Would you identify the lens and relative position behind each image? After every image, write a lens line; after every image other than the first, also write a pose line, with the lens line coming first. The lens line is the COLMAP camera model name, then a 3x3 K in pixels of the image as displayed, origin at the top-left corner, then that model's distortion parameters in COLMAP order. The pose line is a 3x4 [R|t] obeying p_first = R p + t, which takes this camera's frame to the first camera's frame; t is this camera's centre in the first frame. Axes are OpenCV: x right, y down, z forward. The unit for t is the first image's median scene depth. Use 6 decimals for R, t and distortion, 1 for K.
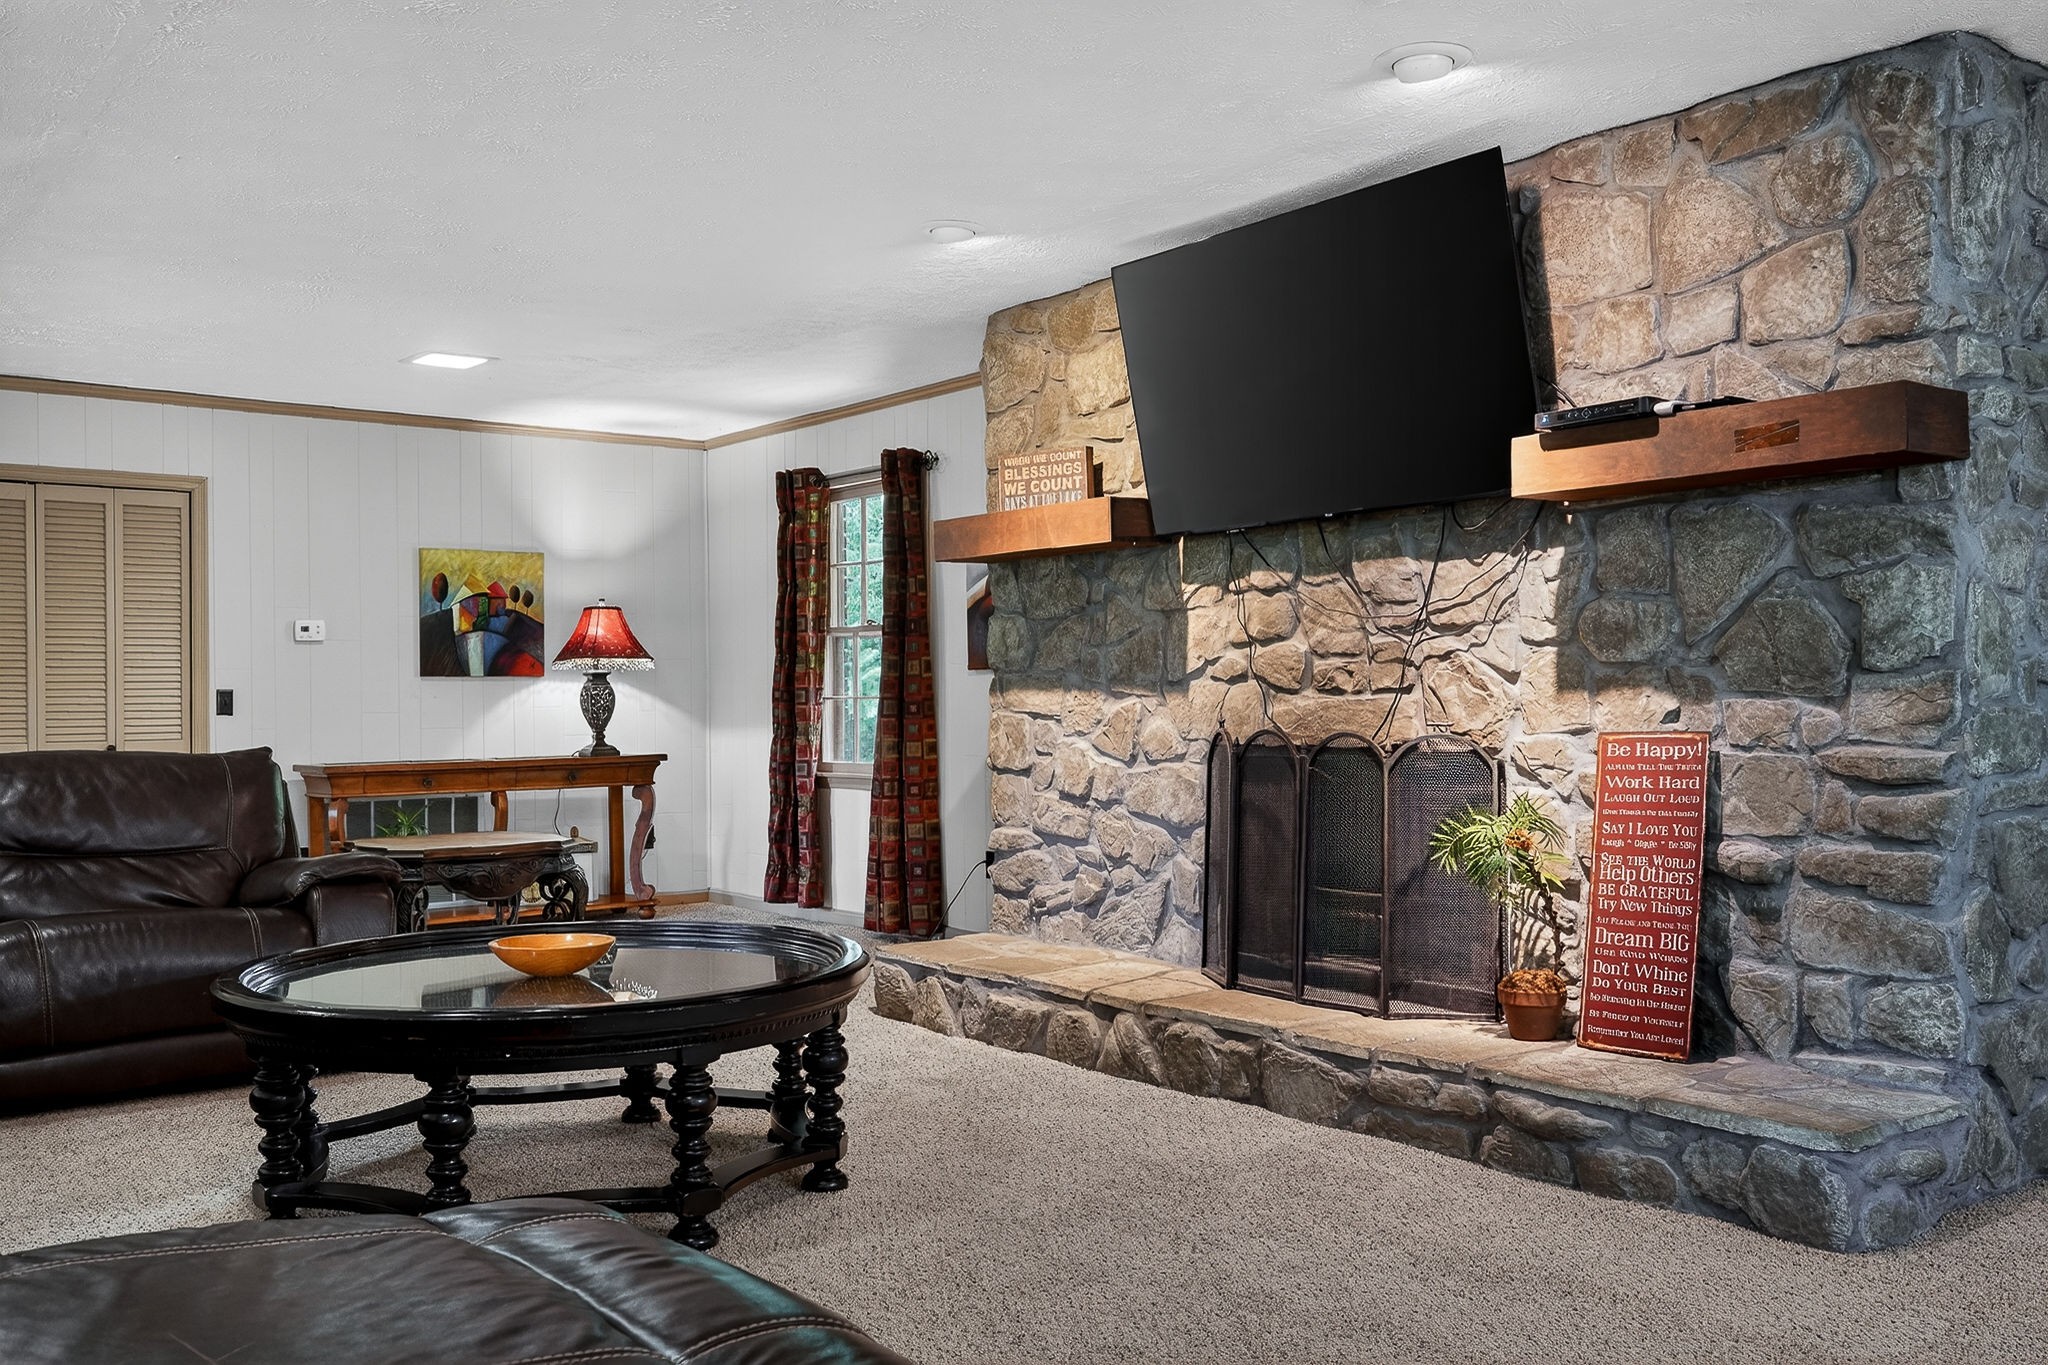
lens RADIAL K [[1765.0, 0, 1016.0], [0, 1765.0, 709.1], [0, 0, 1]] dist [-0.015535, -0.001389]
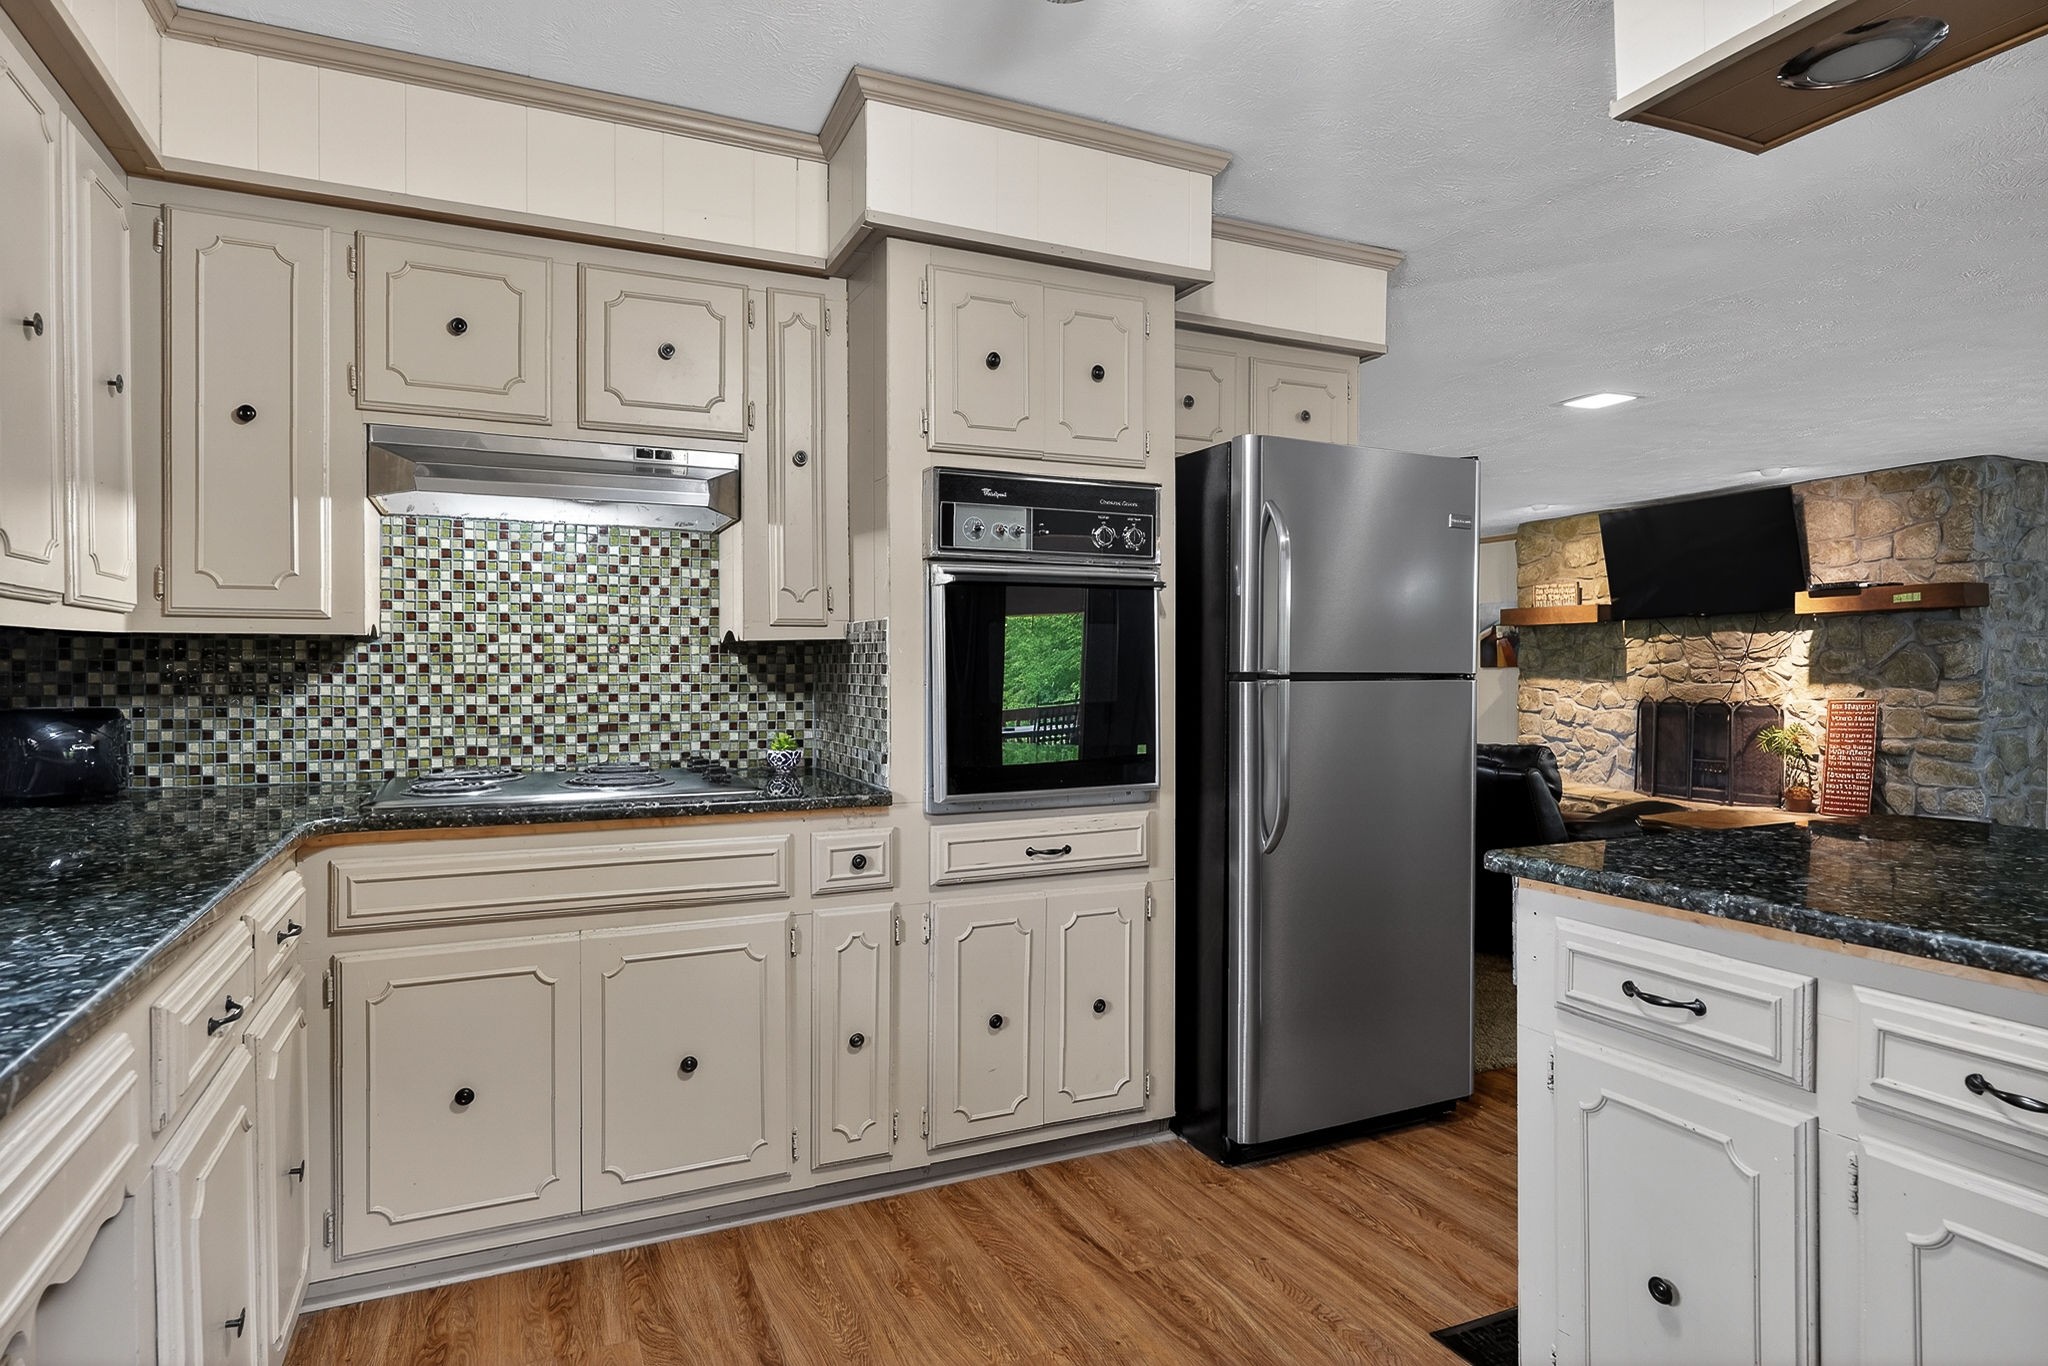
lens RADIAL K [[1105.6, 0, 1028.3], [0, 1105.6, 678.3], [0, 0, 1]] dist [0.000534, -0.001411]
pose [[0.974310, 0.006613, -0.225112, -0.437183], [-0.005576, 0.999971, 0.005241, -0.019493], [0.225141, -0.003851, 0.974319, -0.839435]]
